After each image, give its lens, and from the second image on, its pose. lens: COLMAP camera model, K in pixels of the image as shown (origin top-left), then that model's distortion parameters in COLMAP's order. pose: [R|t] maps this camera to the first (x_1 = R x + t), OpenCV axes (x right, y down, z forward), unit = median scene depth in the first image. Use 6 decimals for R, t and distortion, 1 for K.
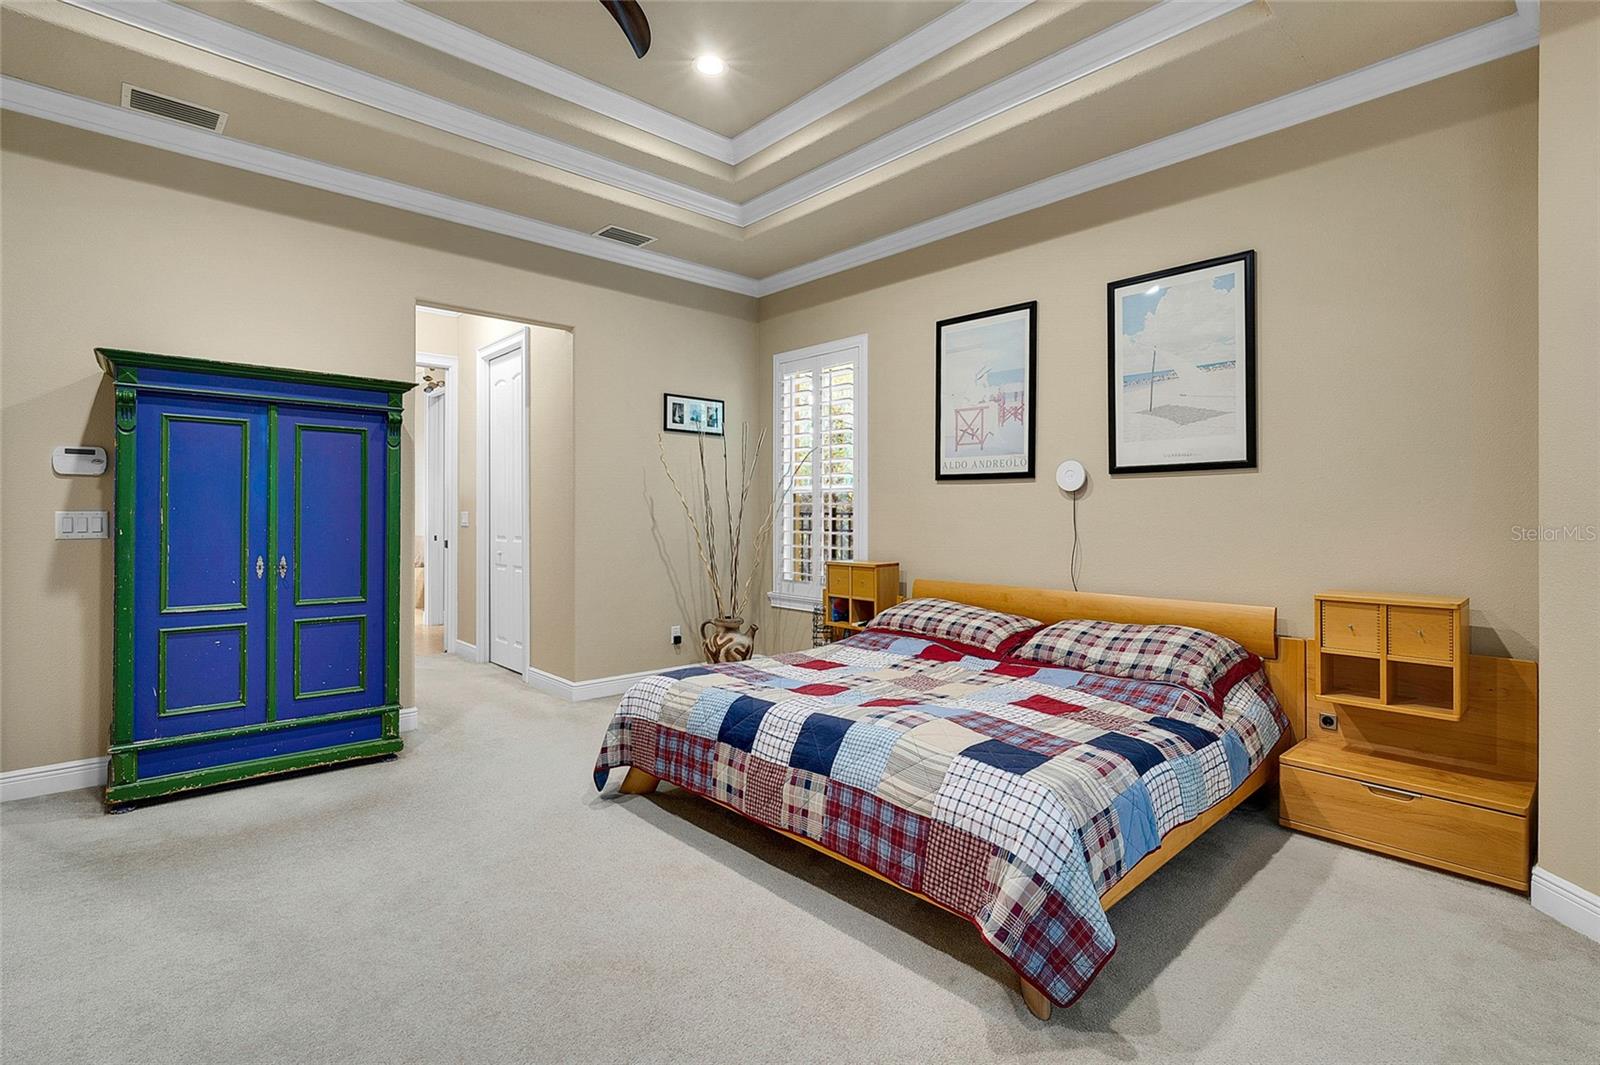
lens RADIAL K [[760.9, 0, 810.3], [0, 760.9, 532.0], [0, 0, 1]] dist [-0.011607, 0.000956]
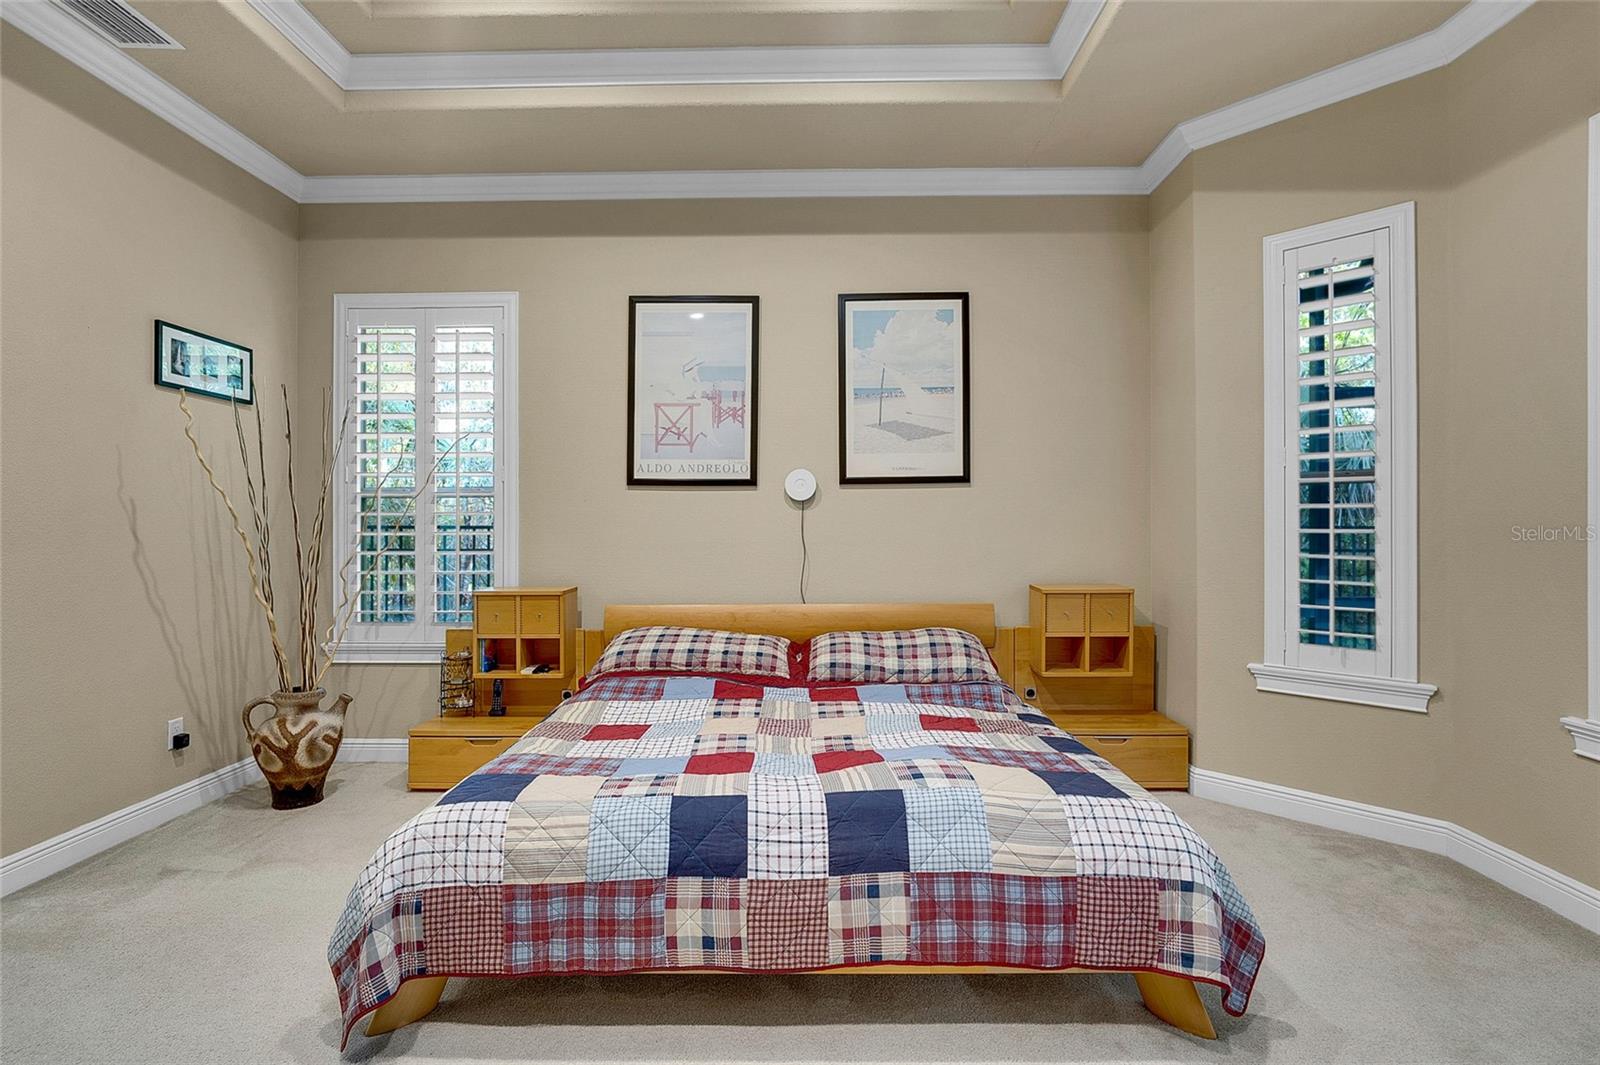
lens RADIAL K [[760.9, 0, 803.4], [0, 760.9, 537.5], [0, 0, 1]] dist [-0.011607, 0.000956]
pose [[0.691224, -0.017692, 0.722424, -0.396144], [0.023558, 0.999721, 0.001942, -0.009764], [-0.722256, 0.015677, 0.691448, 0.366934]]
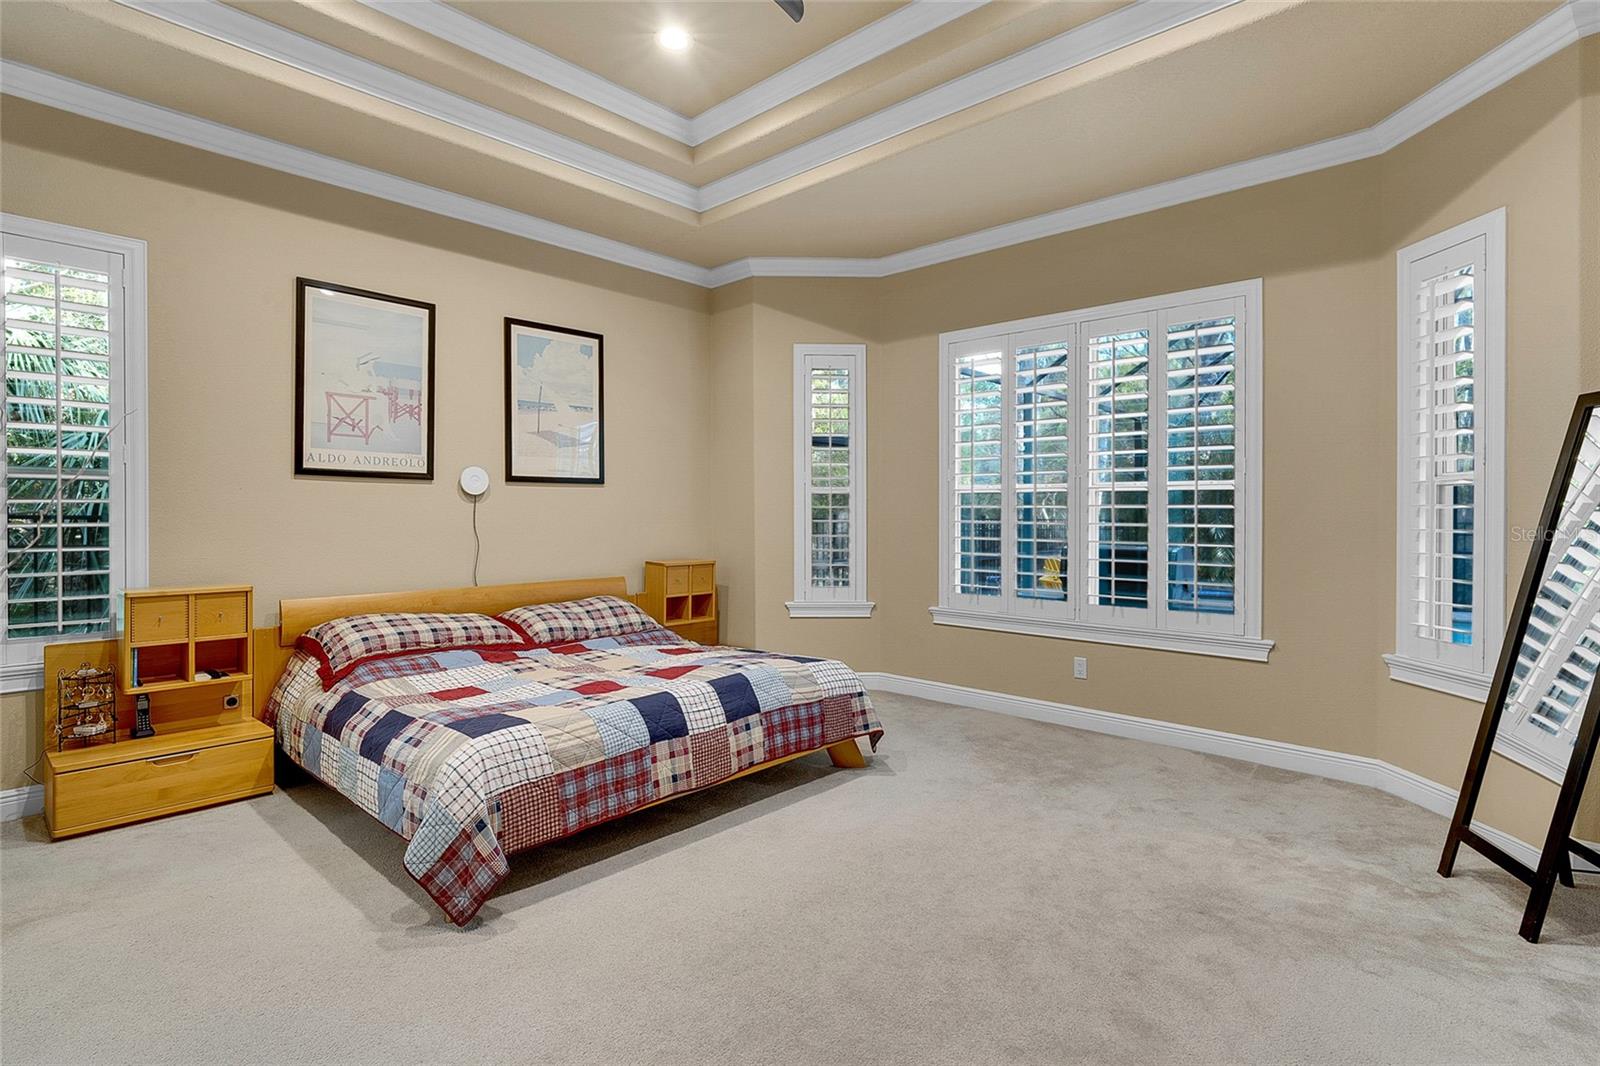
lens RADIAL K [[775.9, 0, 818.3], [0, 775.9, 554.5], [0, 0, 1]] dist [-0.011657, -0.000001]
pose [[-0.083810, -0.052753, 0.995084, -0.898823], [0.022865, 0.998233, 0.054845, -0.020232], [-0.996219, 0.027349, -0.082455, 0.673894]]
